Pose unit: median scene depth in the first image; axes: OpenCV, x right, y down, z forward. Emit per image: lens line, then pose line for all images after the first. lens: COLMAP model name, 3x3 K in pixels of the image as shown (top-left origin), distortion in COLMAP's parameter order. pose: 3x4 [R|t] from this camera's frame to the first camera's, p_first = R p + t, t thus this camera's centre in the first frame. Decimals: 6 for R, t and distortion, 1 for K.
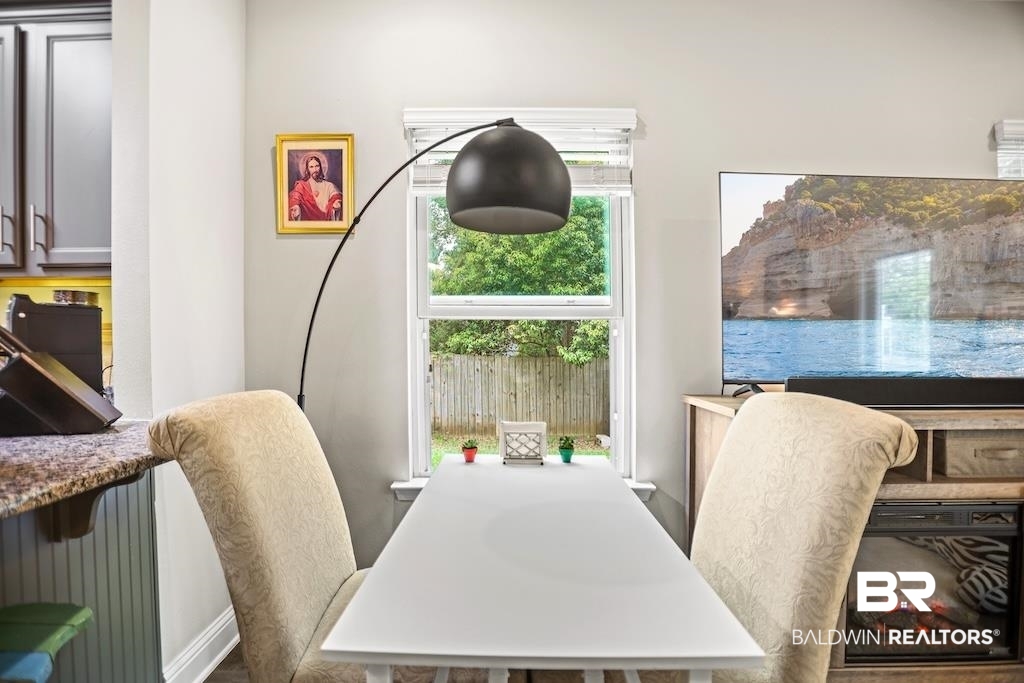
lens RADIAL K [[483.3, 0, 509.9], [0, 483.3, 340.1], [0, 0, 1]] dist [-0.048695, 0.005893]
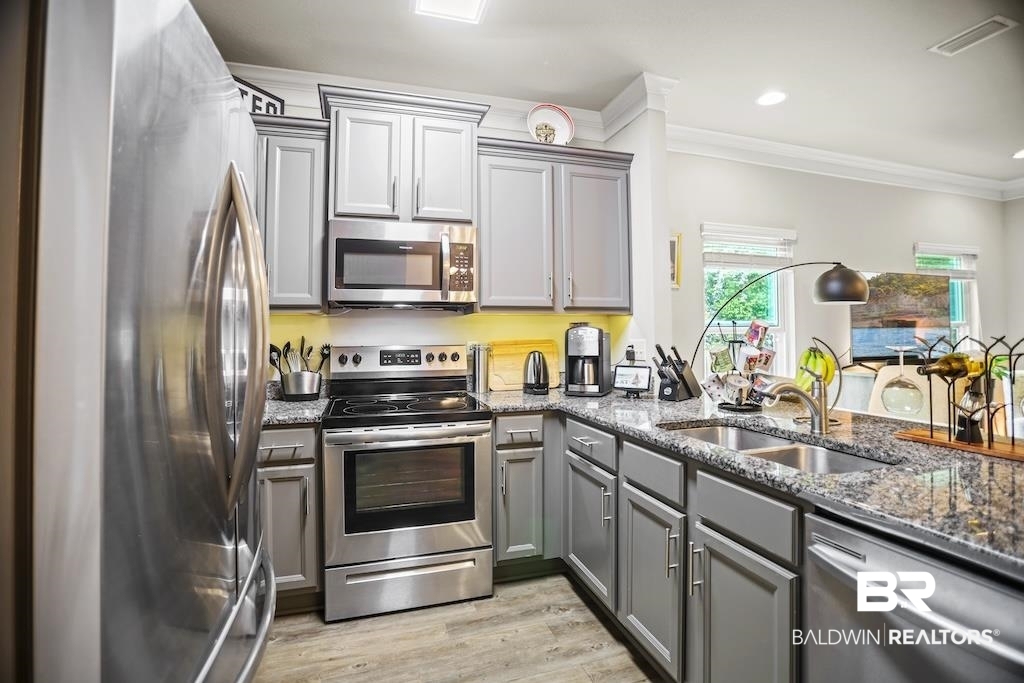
lens RADIAL K [[483.3, 0, 511.8], [0, 483.3, 313.4], [0, 0, 1]] dist [-0.048695, 0.005893]
pose [[0.940915, 0.003223, 0.338628, -1.545517], [0.006997, 0.999556, -0.028954, -0.078775], [-0.338571, 0.029613, 0.940475, -0.498331]]
